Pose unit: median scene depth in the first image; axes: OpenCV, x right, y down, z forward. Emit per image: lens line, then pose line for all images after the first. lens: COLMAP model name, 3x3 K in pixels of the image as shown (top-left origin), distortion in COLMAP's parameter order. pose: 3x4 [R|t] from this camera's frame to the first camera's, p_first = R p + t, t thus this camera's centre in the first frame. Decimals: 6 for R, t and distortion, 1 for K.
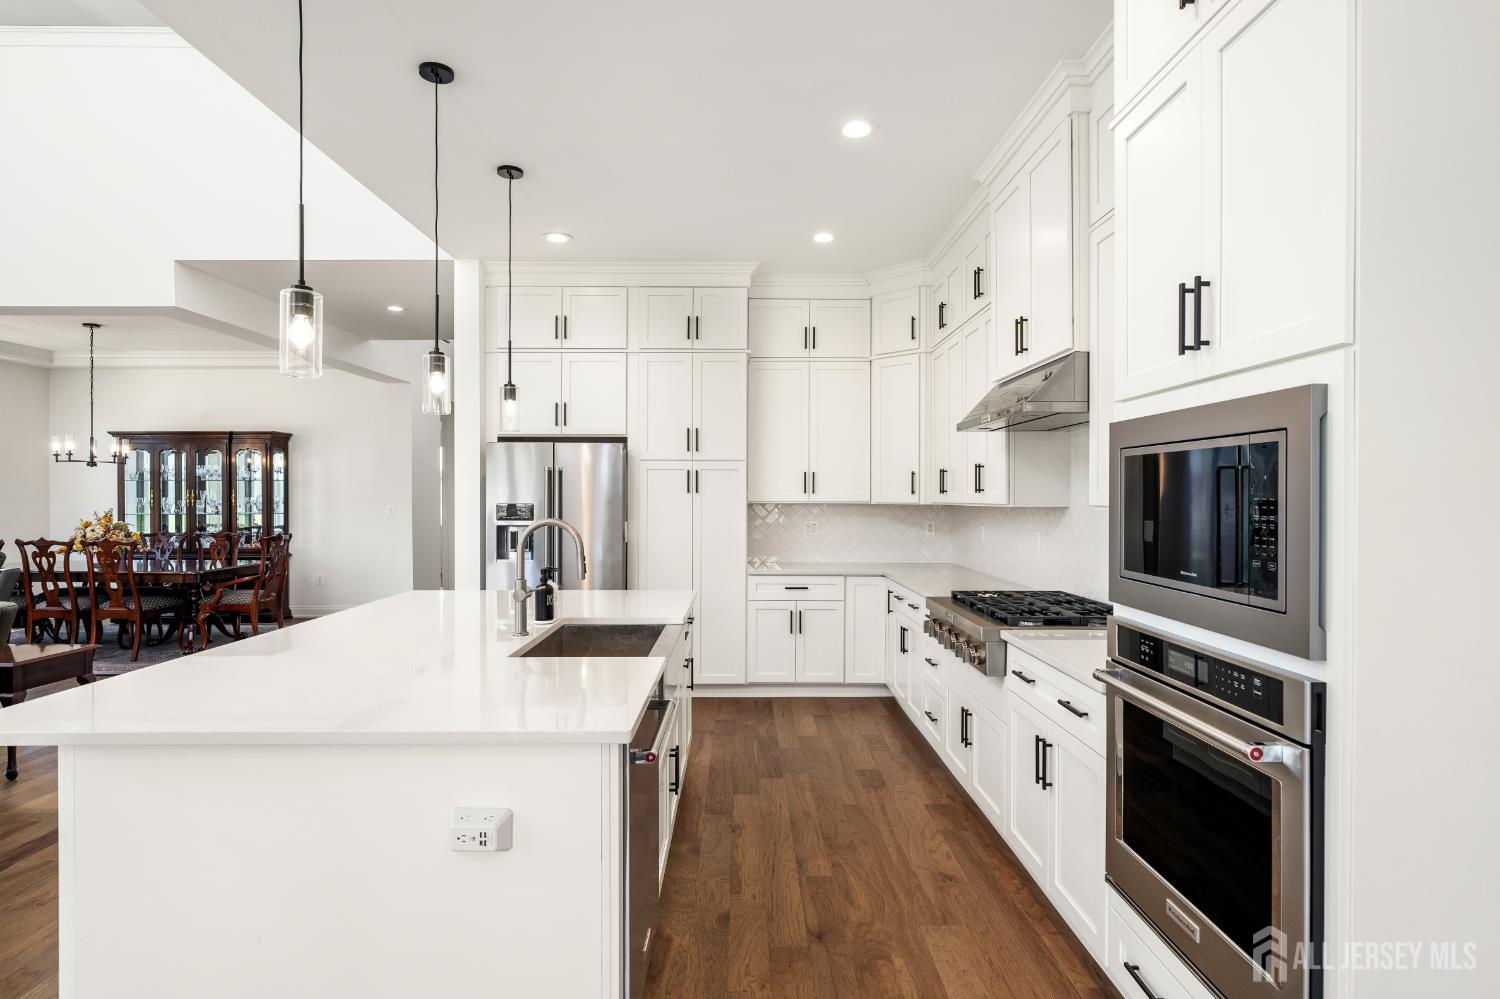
lens RADIAL K [[781.8, 0, 750.0], [0, 781.8, 499.5], [0, 0, 1]] dist [-0.001349, -0.000400]
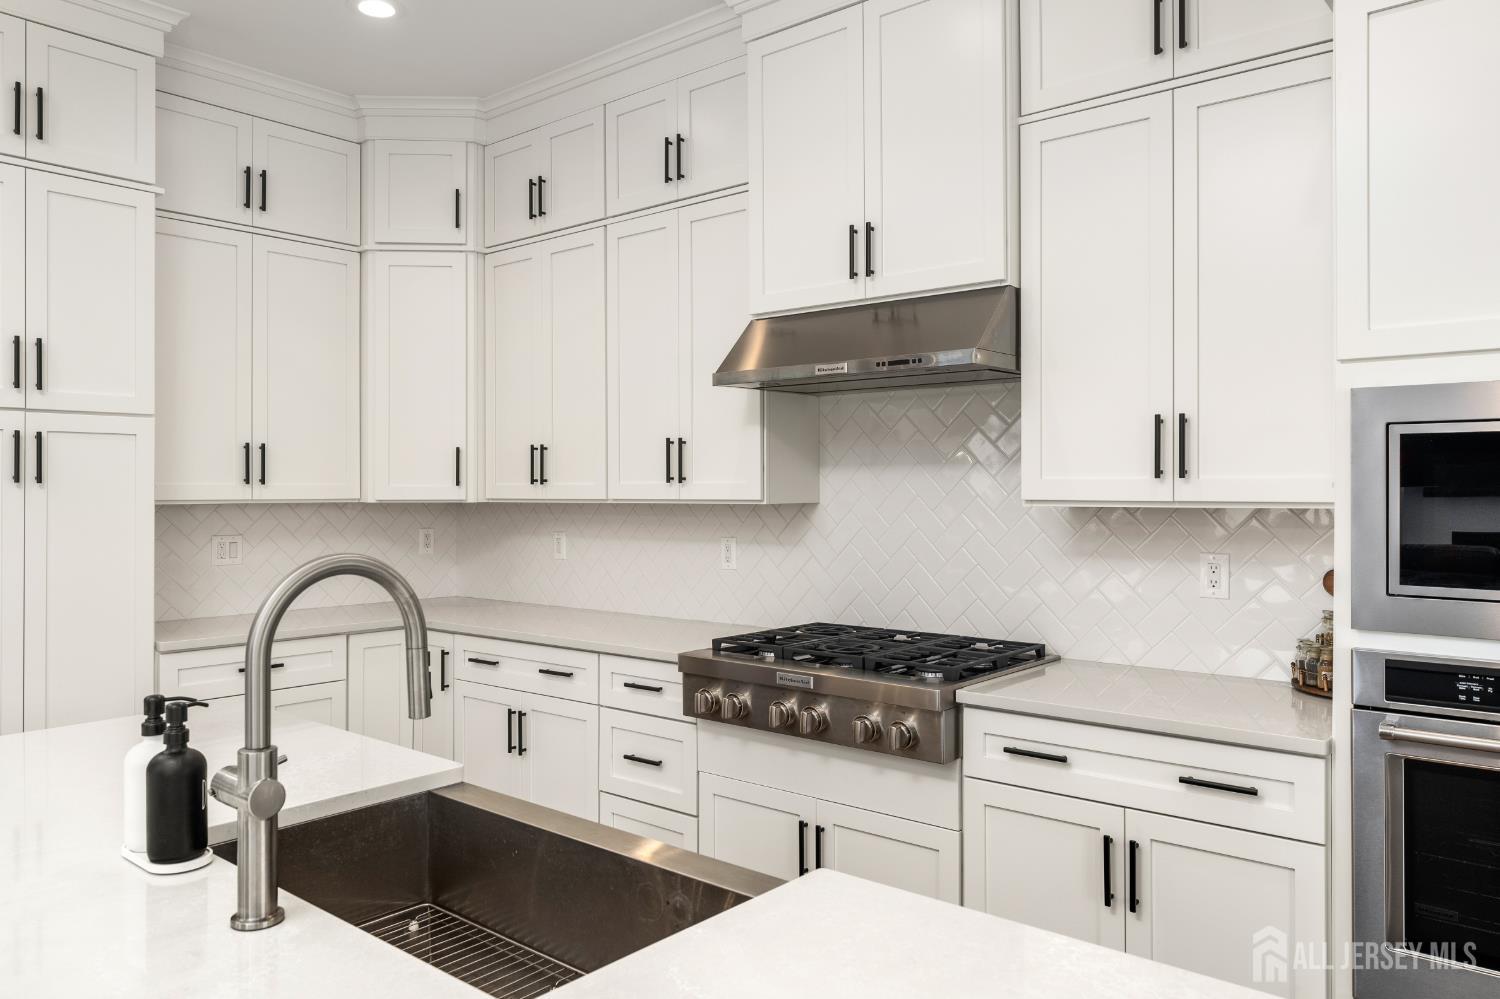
lens RADIAL K [[1056.7, 0, 750.0], [0, 1056.7, 499.5], [0, 0, 1]] dist [-0.009163, -0.002999]
pose [[0.649371, -0.010429, 0.760400, -0.261776], [0.006325, 0.999945, 0.008313, -0.001446], [-0.760445, -0.000588, 0.649402, 0.300309]]
